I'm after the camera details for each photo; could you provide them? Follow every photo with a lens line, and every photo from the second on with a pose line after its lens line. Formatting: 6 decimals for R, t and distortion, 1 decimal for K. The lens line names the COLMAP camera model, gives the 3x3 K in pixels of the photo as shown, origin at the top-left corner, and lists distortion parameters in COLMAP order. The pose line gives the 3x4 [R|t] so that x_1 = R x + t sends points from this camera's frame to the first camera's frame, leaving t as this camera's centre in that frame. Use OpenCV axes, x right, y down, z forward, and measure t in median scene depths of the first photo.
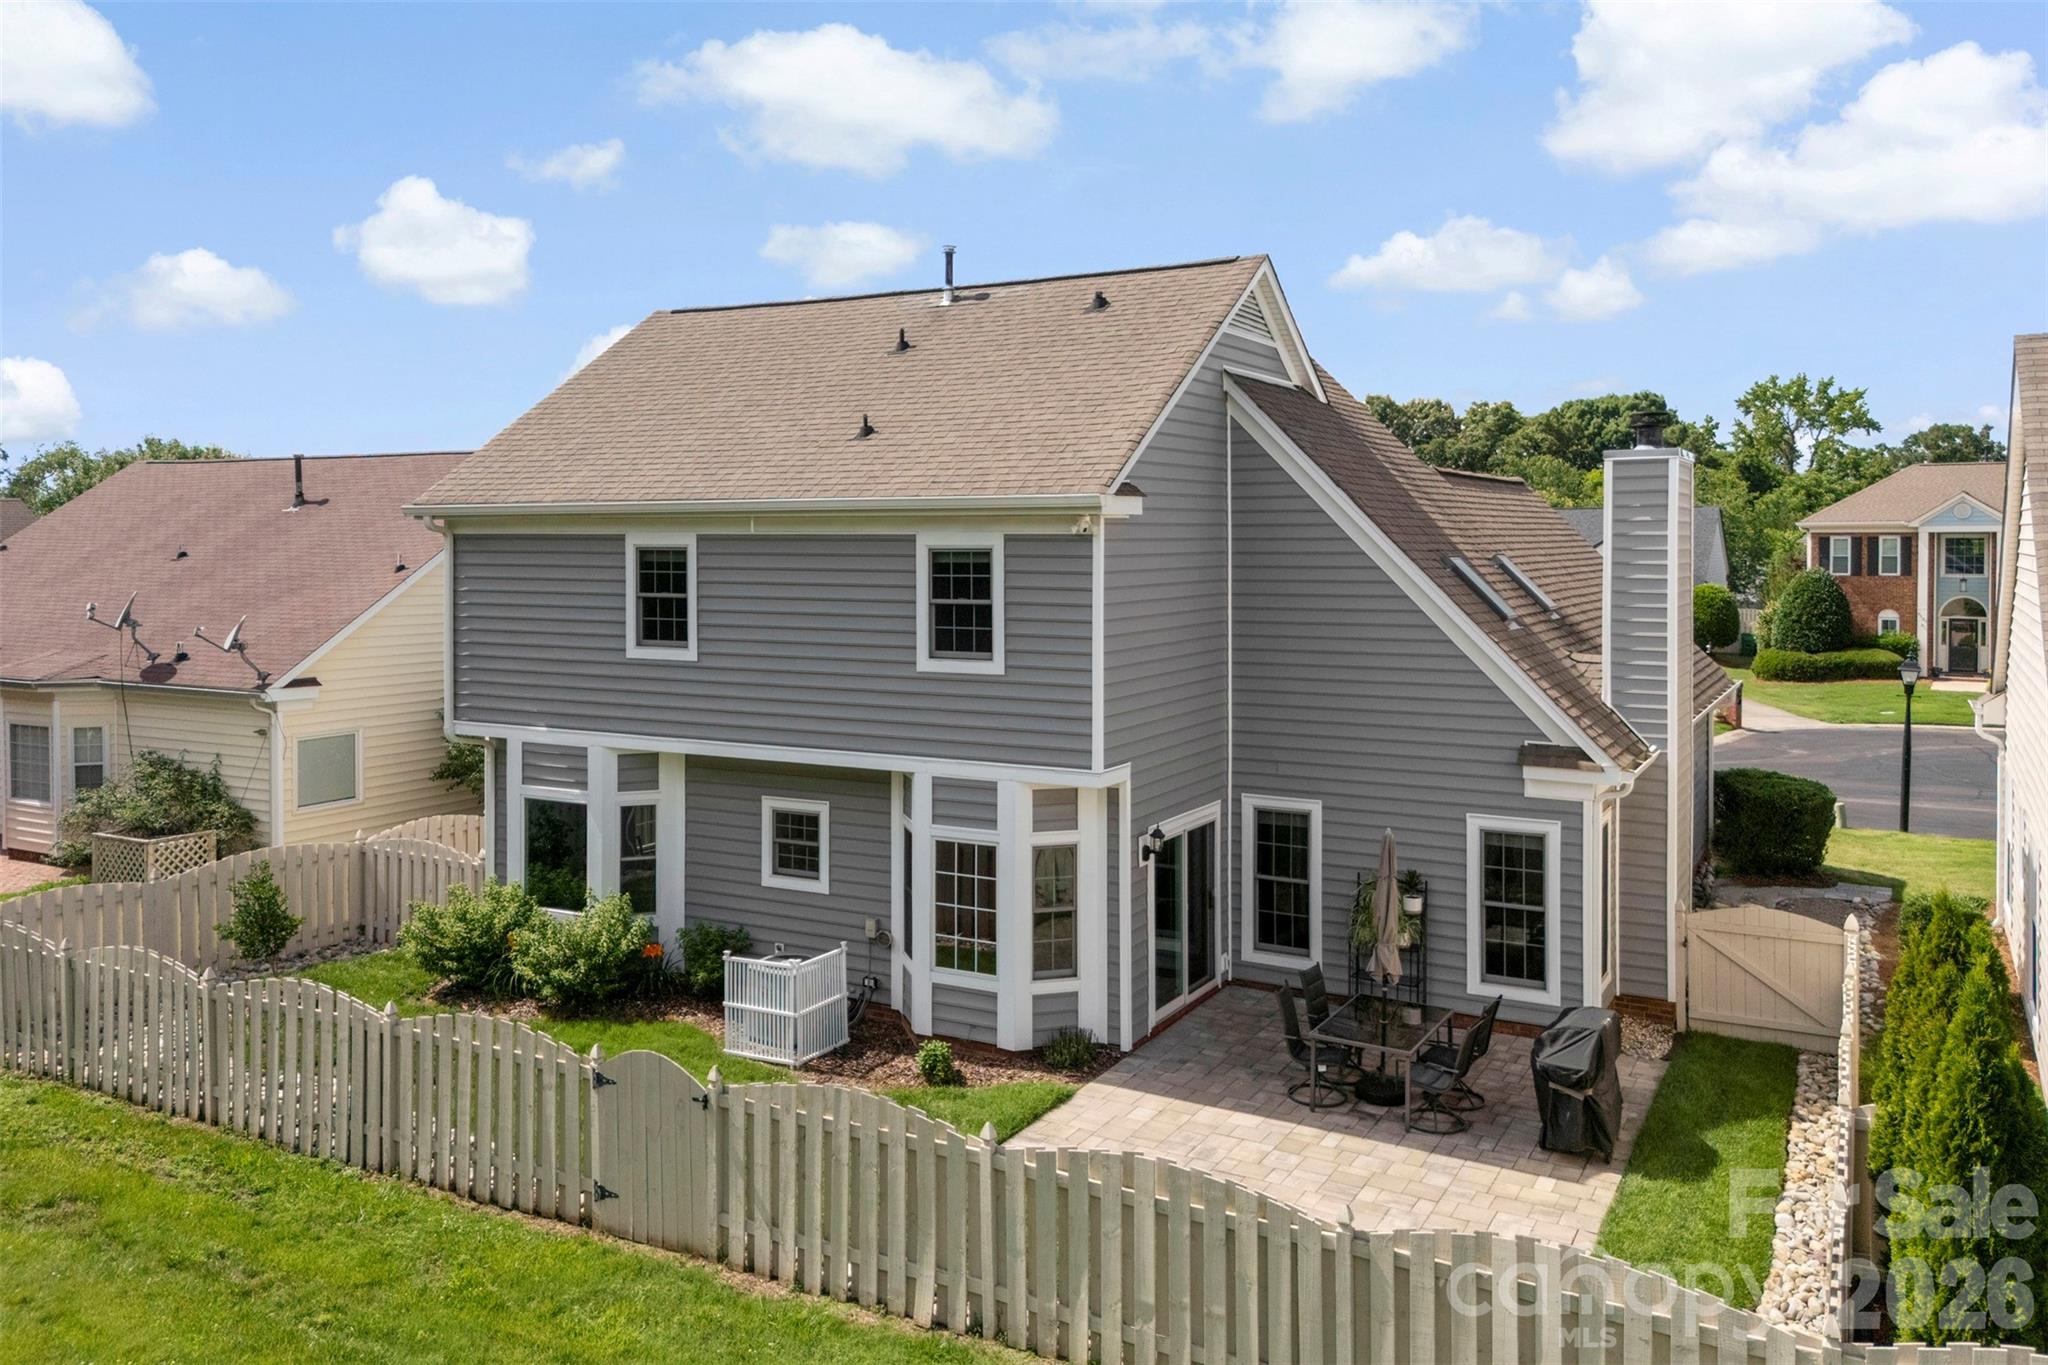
lens RADIAL K [[1514.2, 0, 1025.7], [0, 1514.2, 600.4], [0, 0, 1]] dist [0.117058, -0.153805]
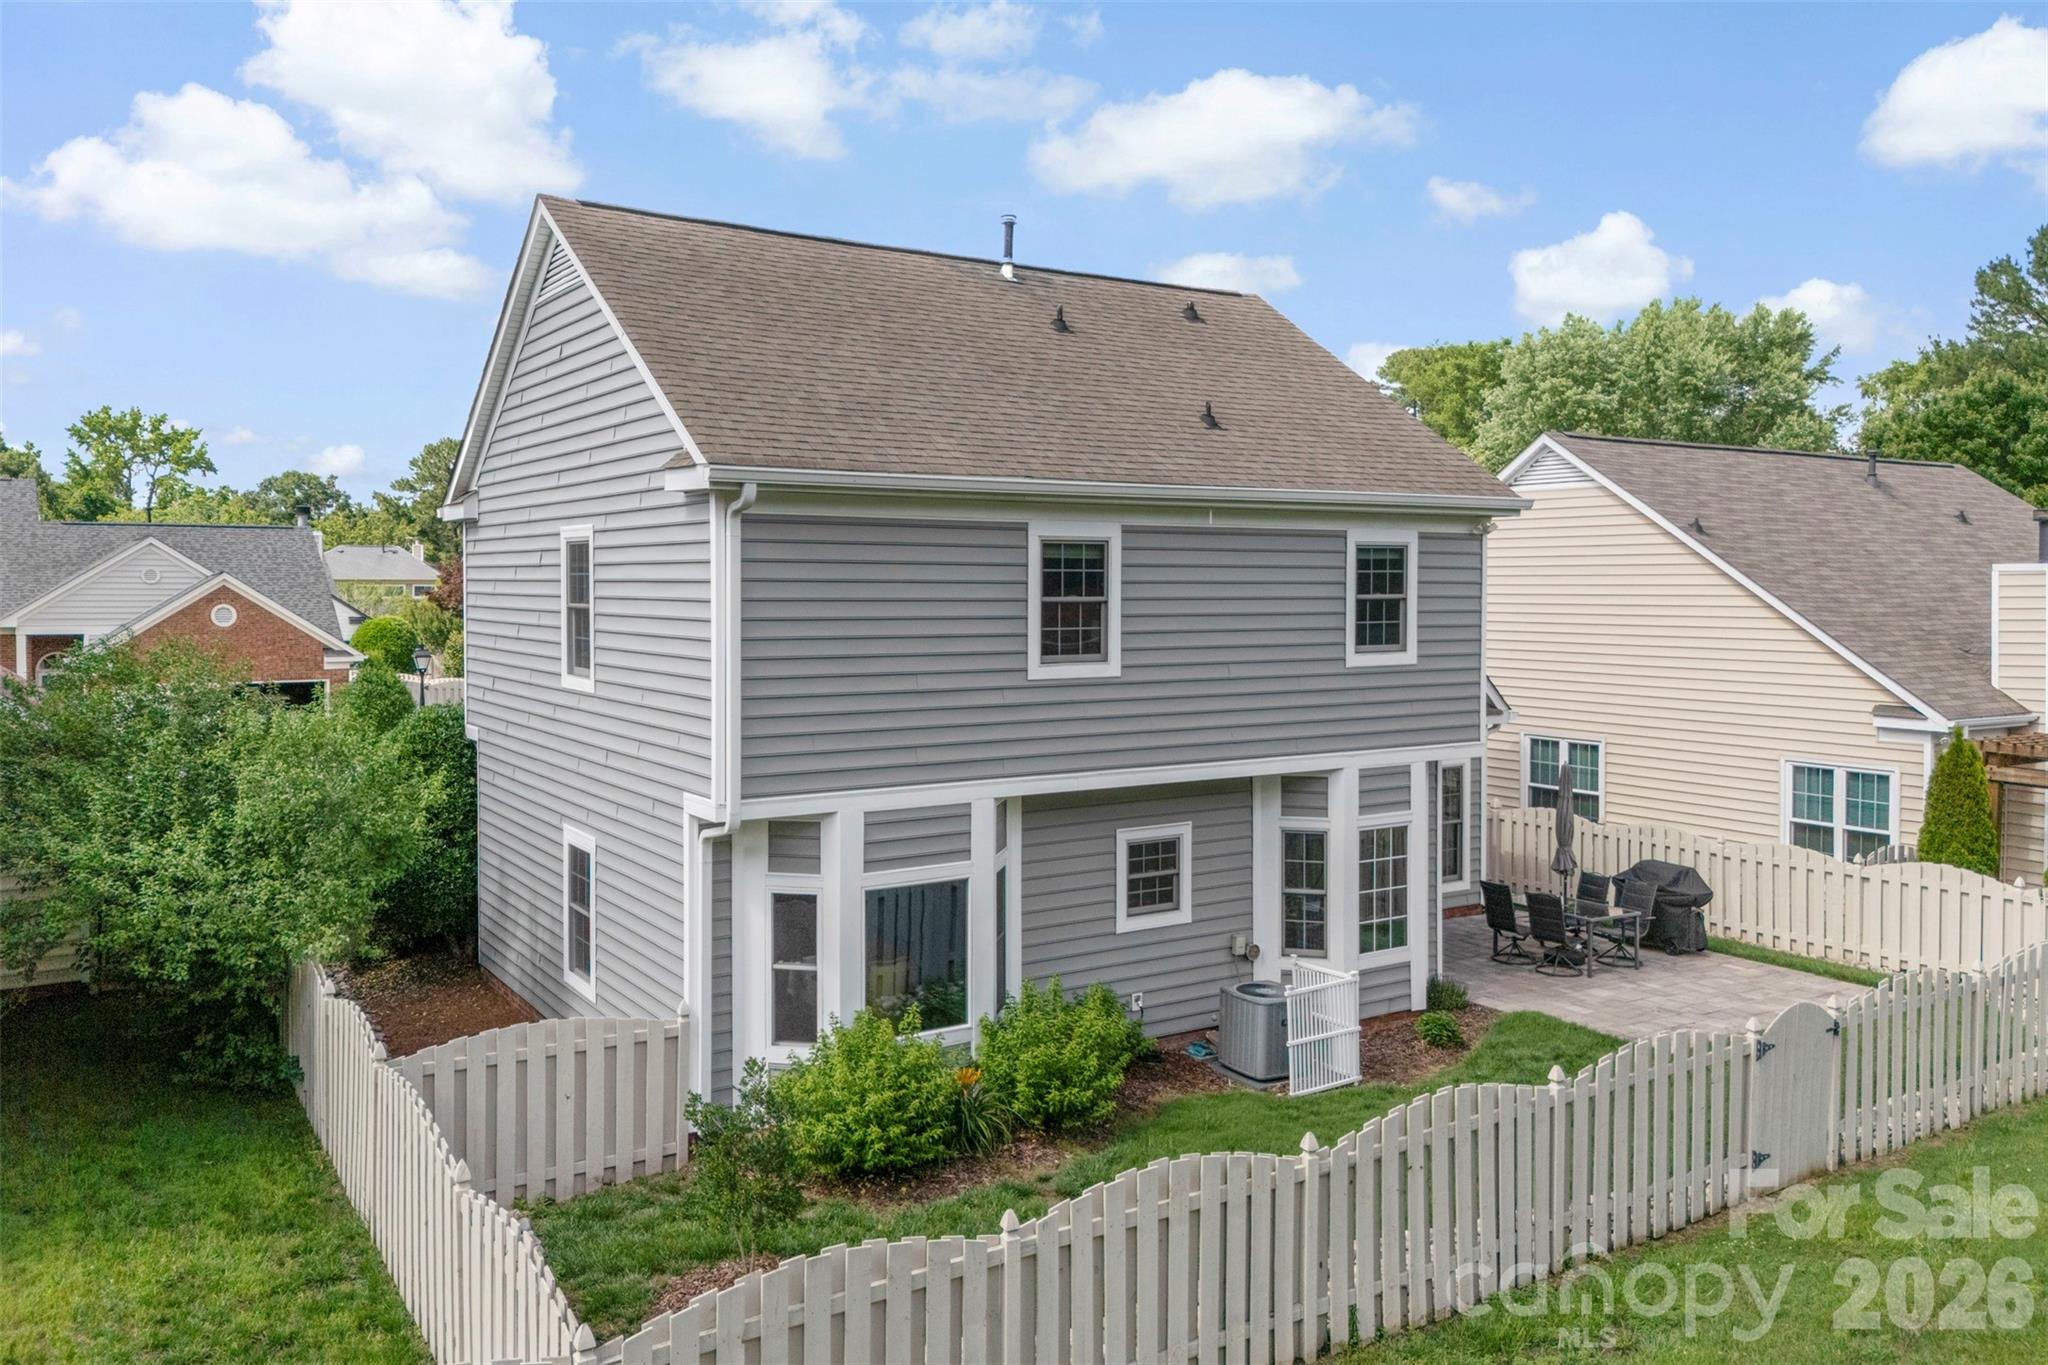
lens RADIAL K [[1518.6, 0, 984.2], [0, 1518.6, 654.4], [0, 0, 1]] dist [0.100281, -0.004964]
pose [[0.480708, -0.039237, 0.876003, -0.987774], [0.034625, 0.999069, 0.025749, 0.003732], [-0.876197, 0.017954, 0.481619, 0.662325]]
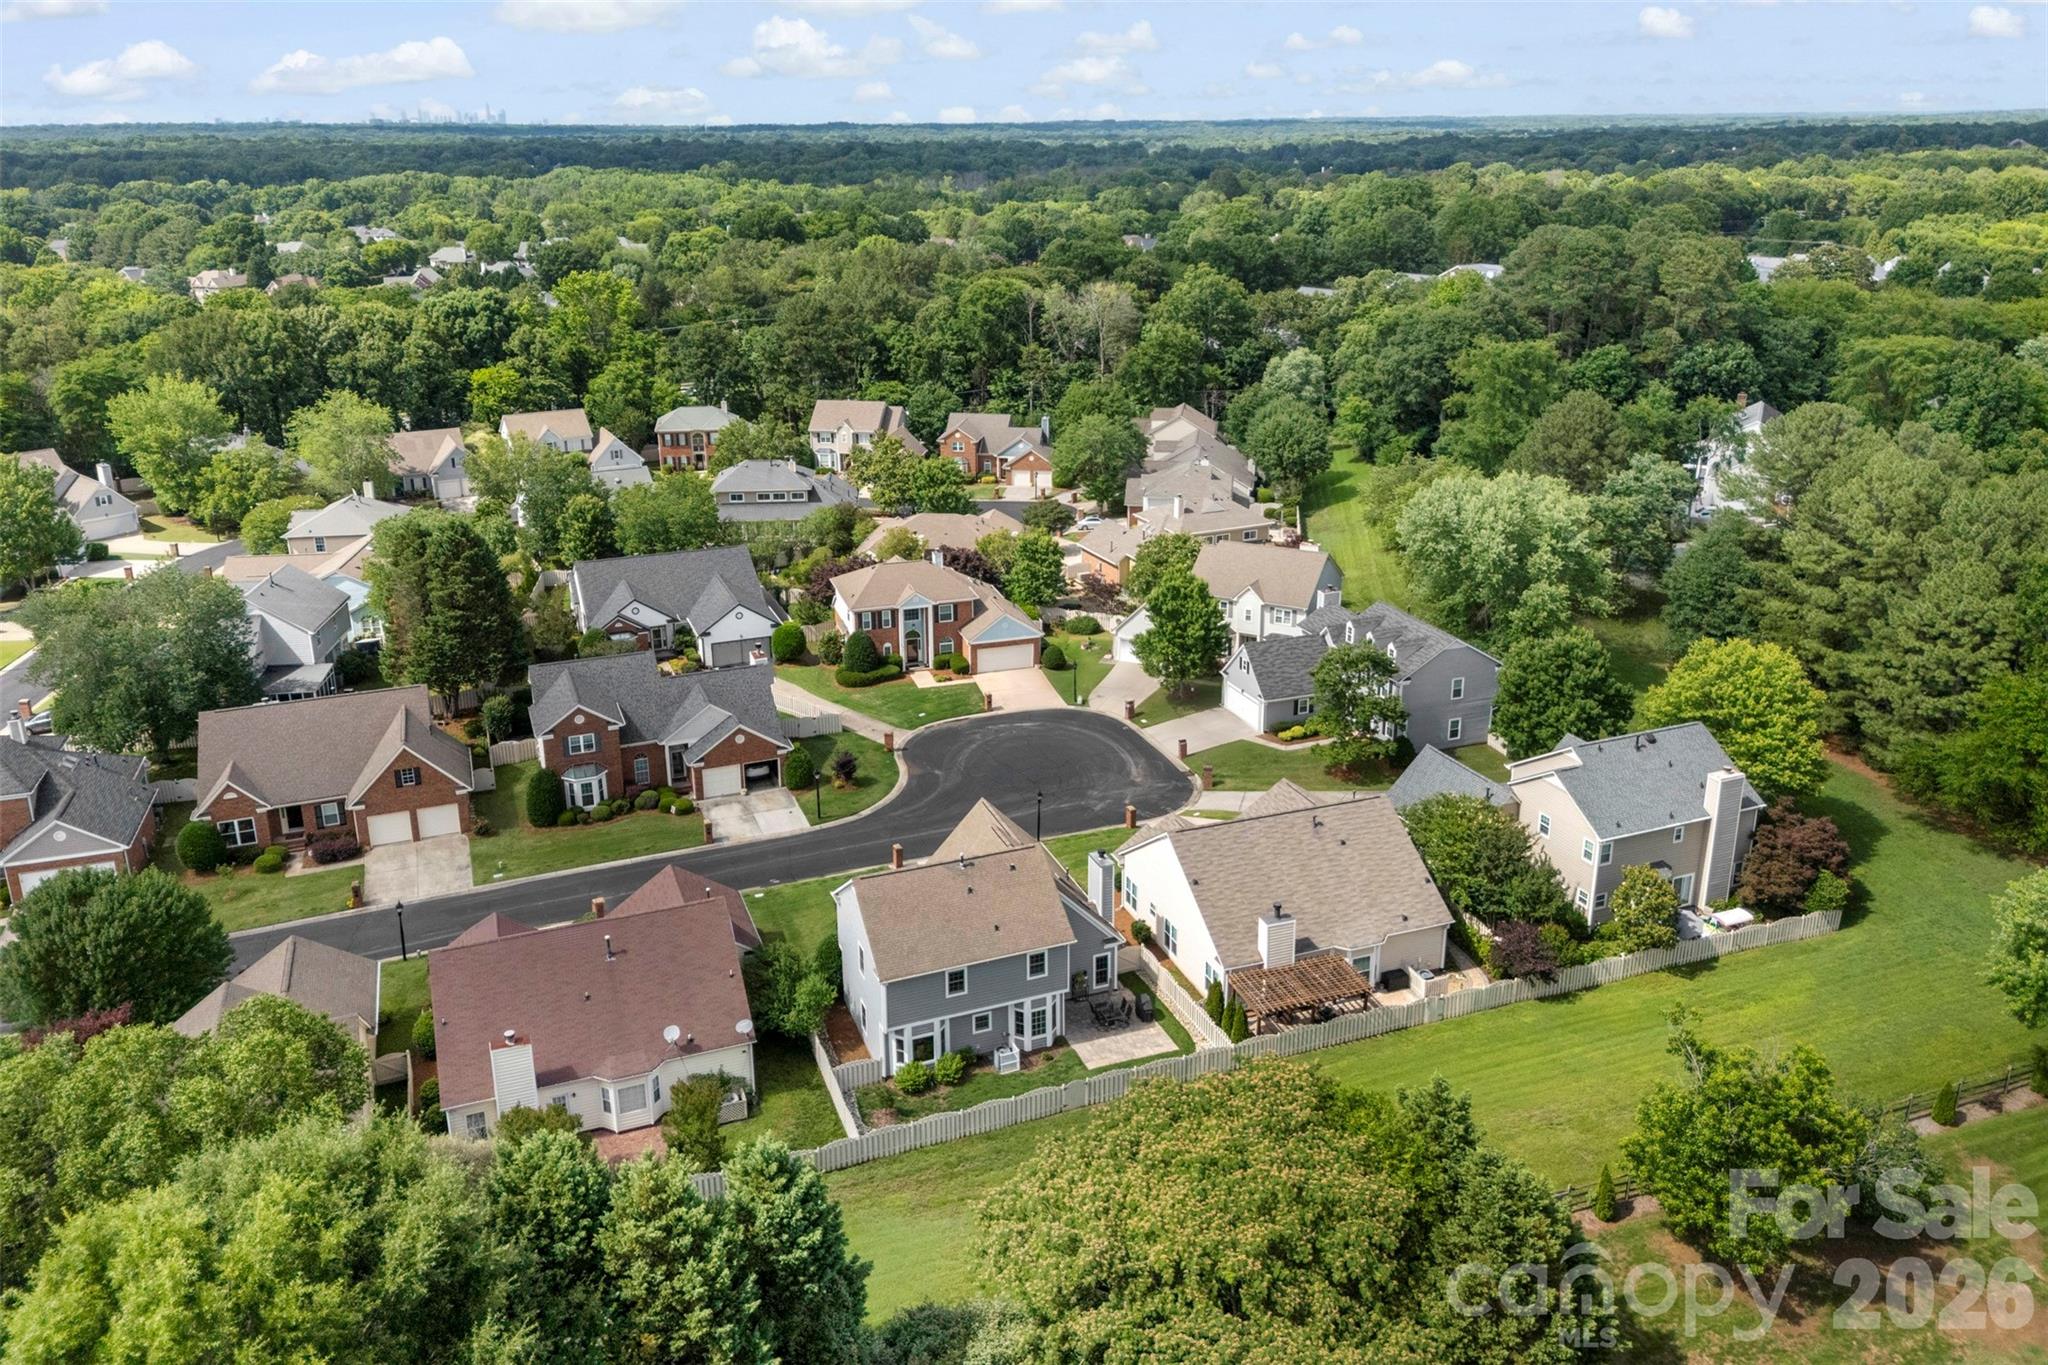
lens RADIAL K [[1514.2, 0, 1025.7], [0, 1514.2, 600.4], [0, 0, 1]] dist [0.117058, -0.153805]
pose [[0.638303, -0.236826, 0.732450, -2.878845], [0.043115, 0.961004, 0.273152, -2.096991], [-0.768577, -0.142775, 0.623623, -1.534733]]
